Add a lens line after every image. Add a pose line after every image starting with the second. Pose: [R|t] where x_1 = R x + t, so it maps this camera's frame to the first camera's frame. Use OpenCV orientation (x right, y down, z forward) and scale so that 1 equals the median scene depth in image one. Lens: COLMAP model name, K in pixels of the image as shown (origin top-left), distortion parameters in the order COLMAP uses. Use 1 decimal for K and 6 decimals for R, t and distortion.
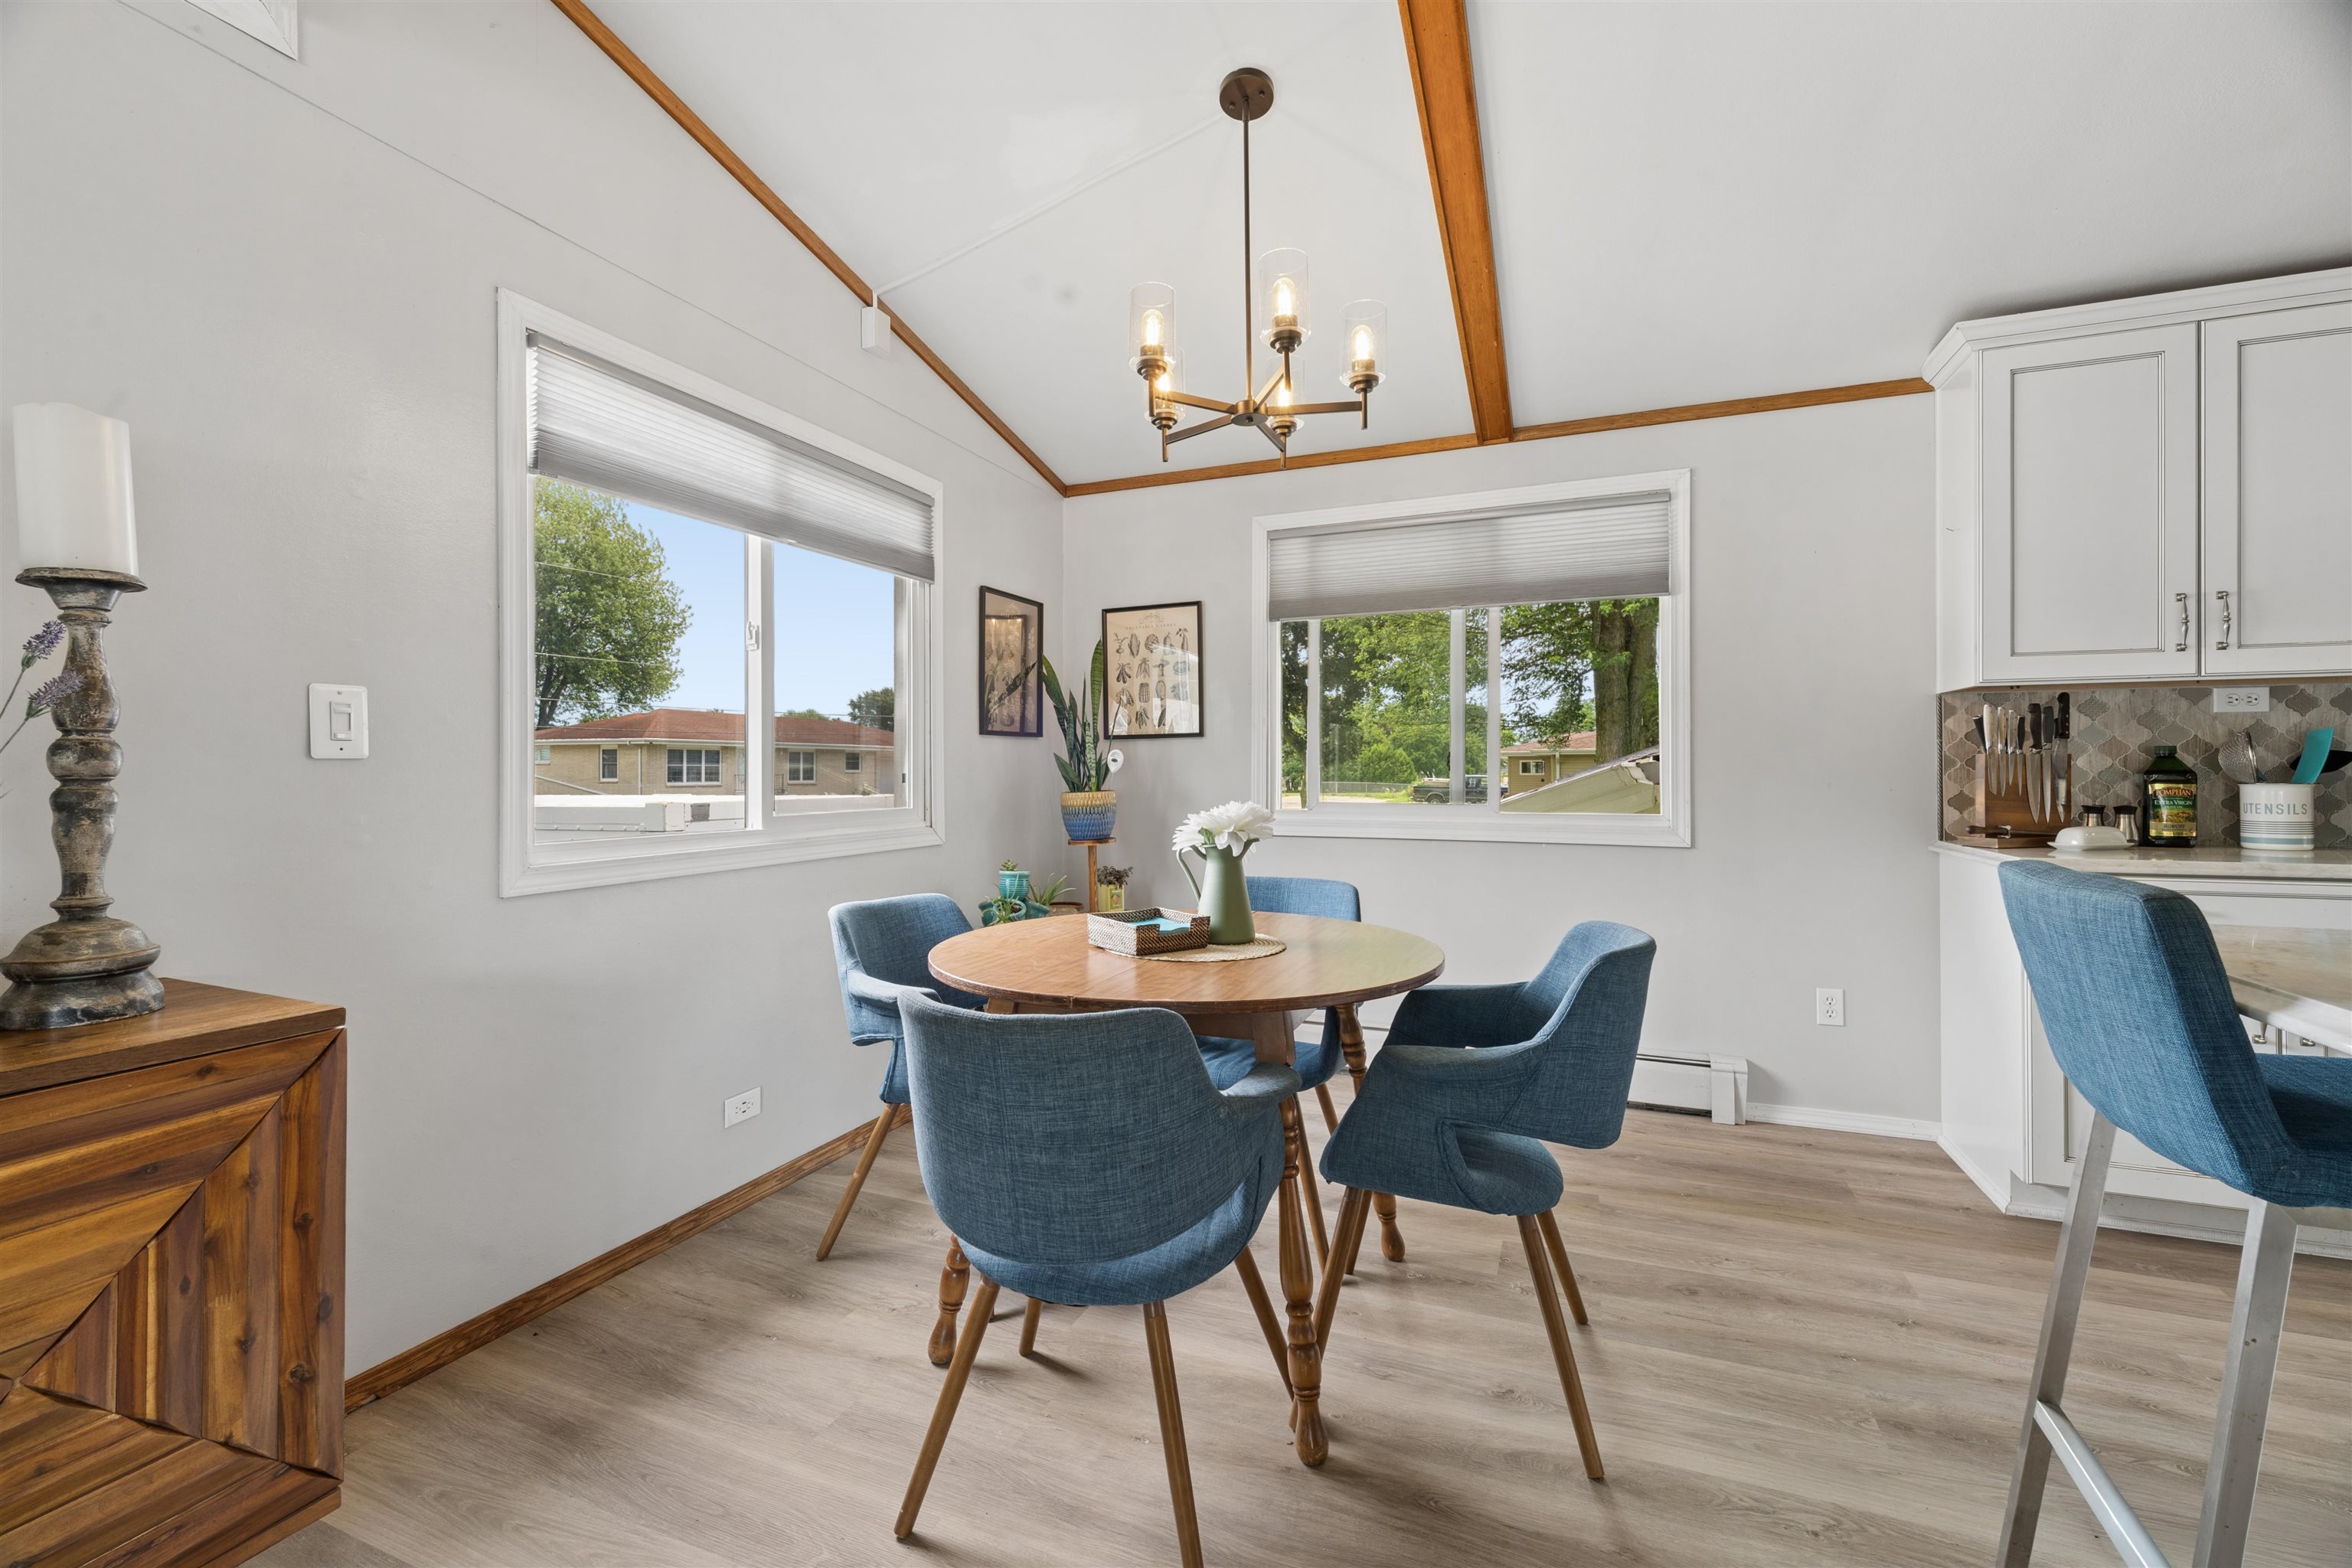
lens RADIAL K [[999.8, 0, 1164.6], [0, 999.8, 770.3], [0, 0, 1]] dist [-0.000021, 0.000139]
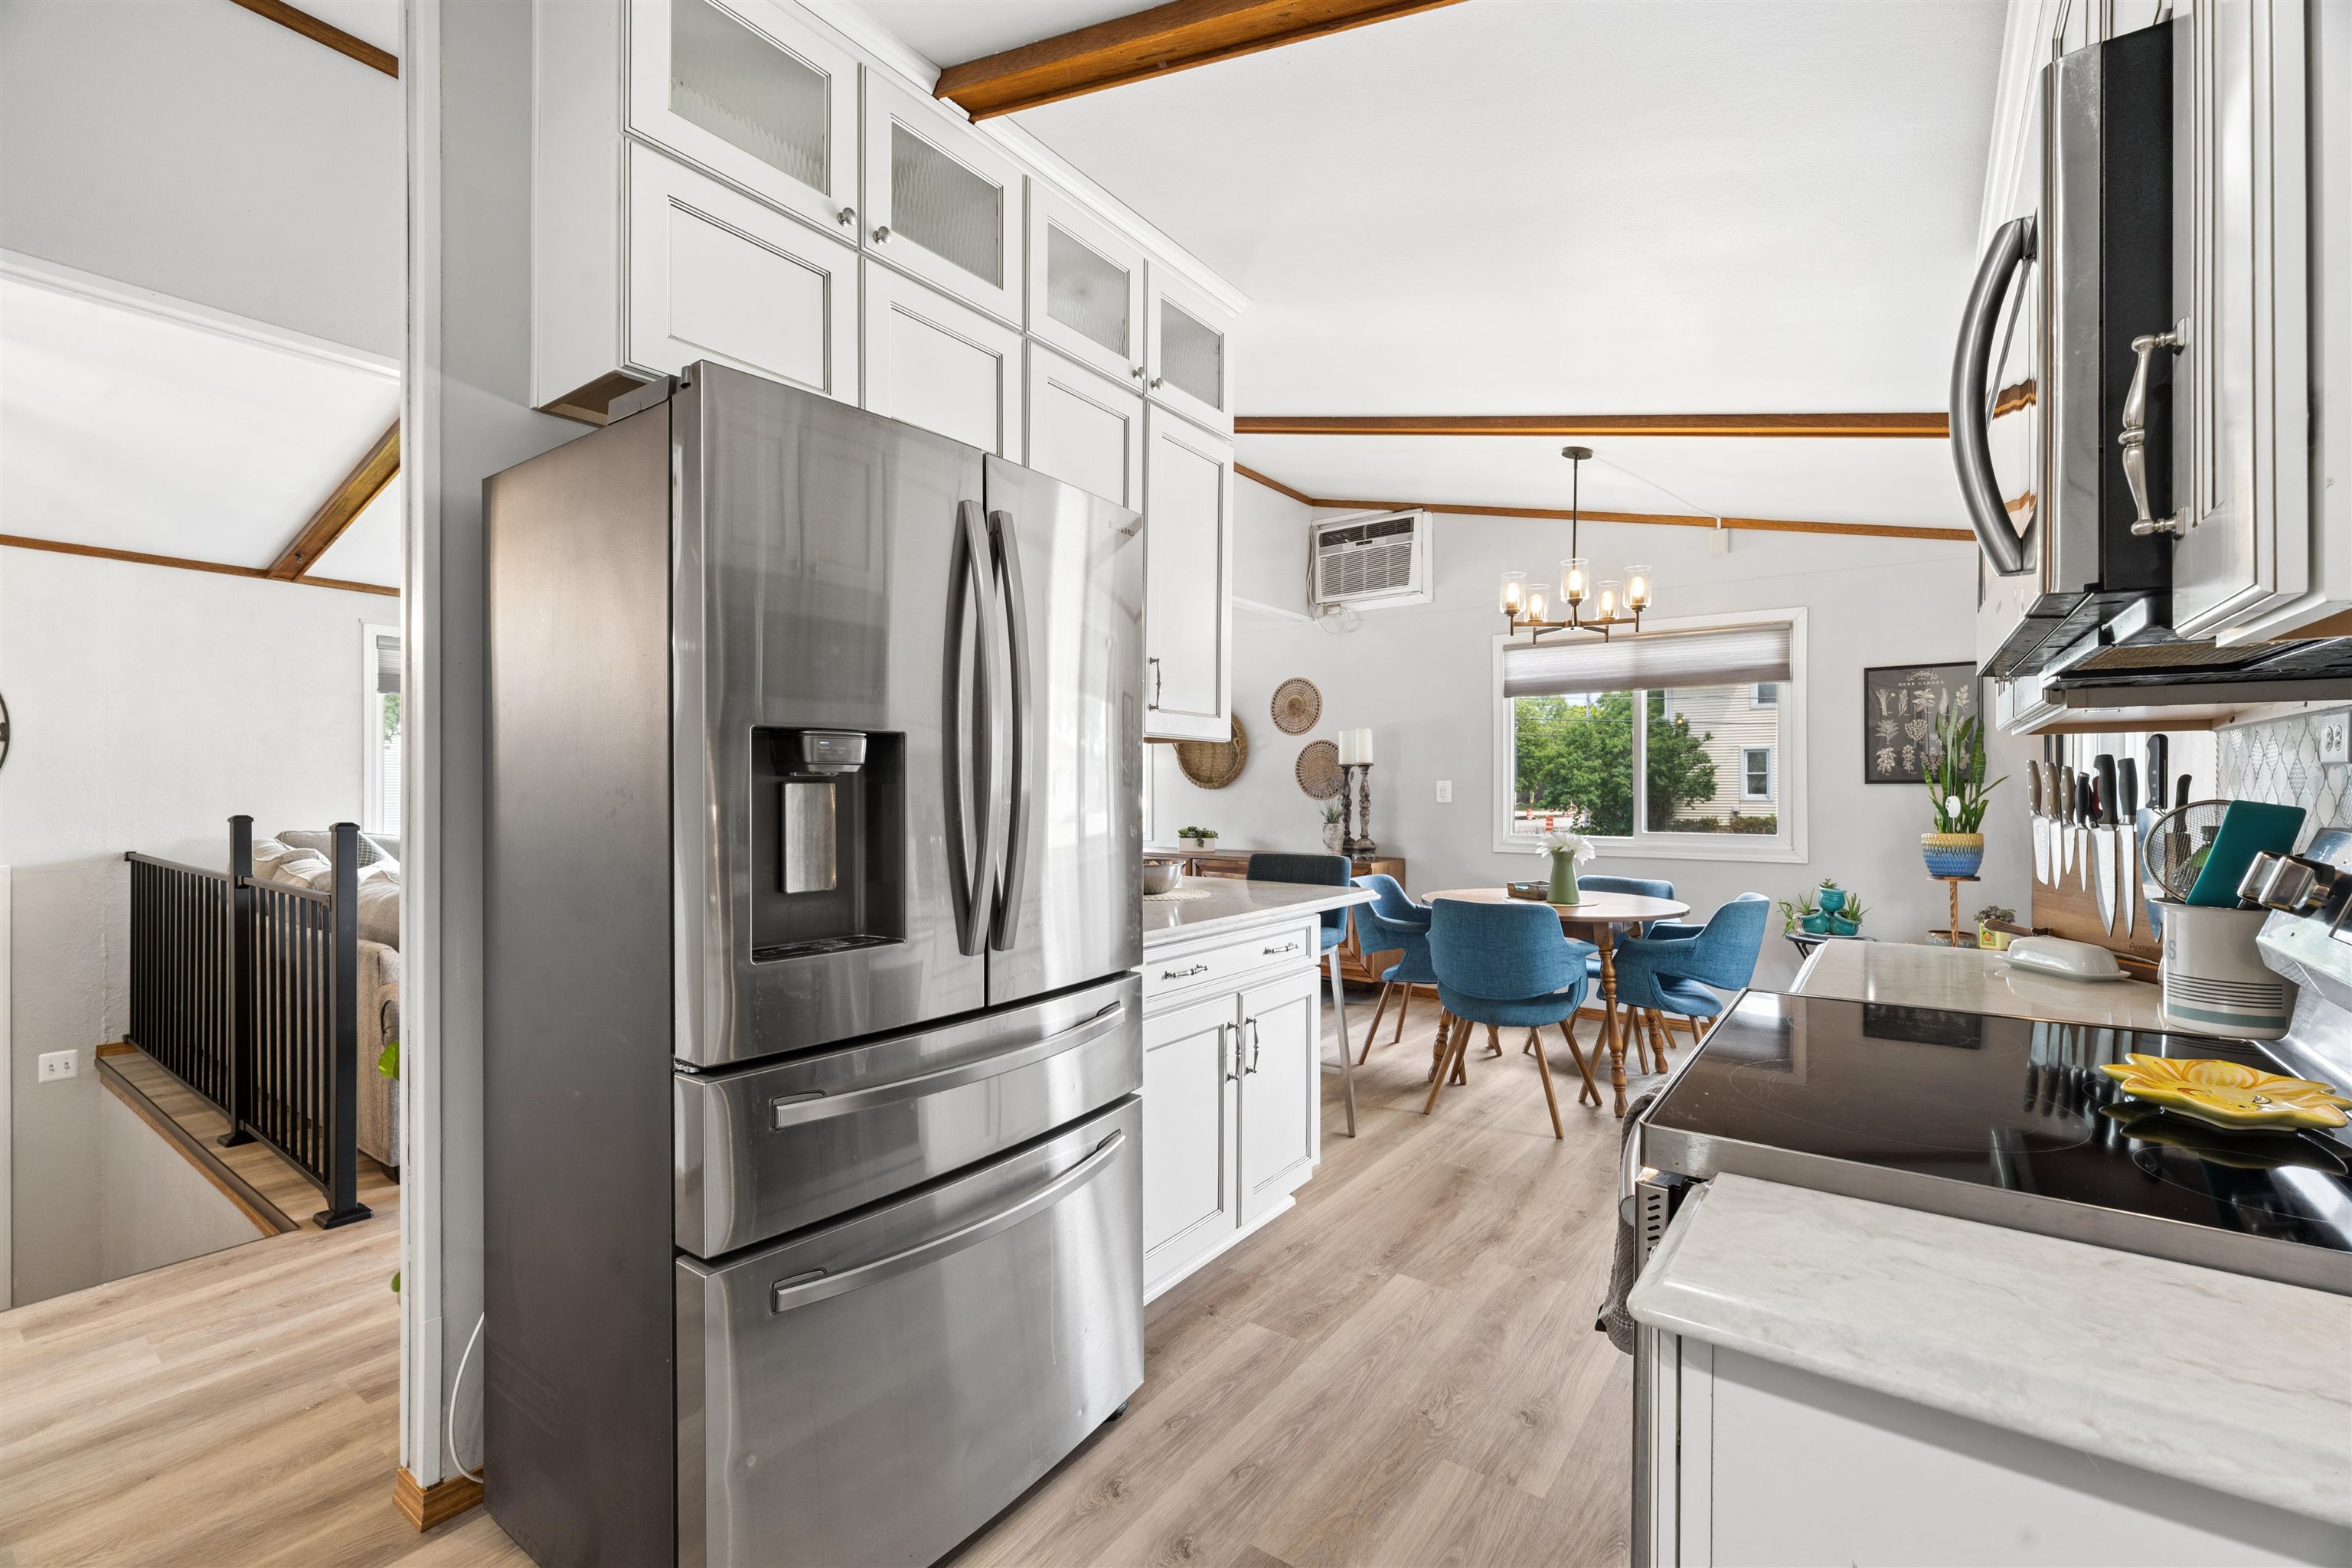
lens RADIAL K [[999.8, 0, 1164.6], [0, 999.8, 770.3], [0, 0, 1]] dist [-0.000021, 0.000139]
pose [[-0.235611, -0.014661, -0.971737, 1.695189], [0.003152, 0.999869, -0.015849, -0.046639], [0.971842, -0.006797, -0.235534, 0.560356]]
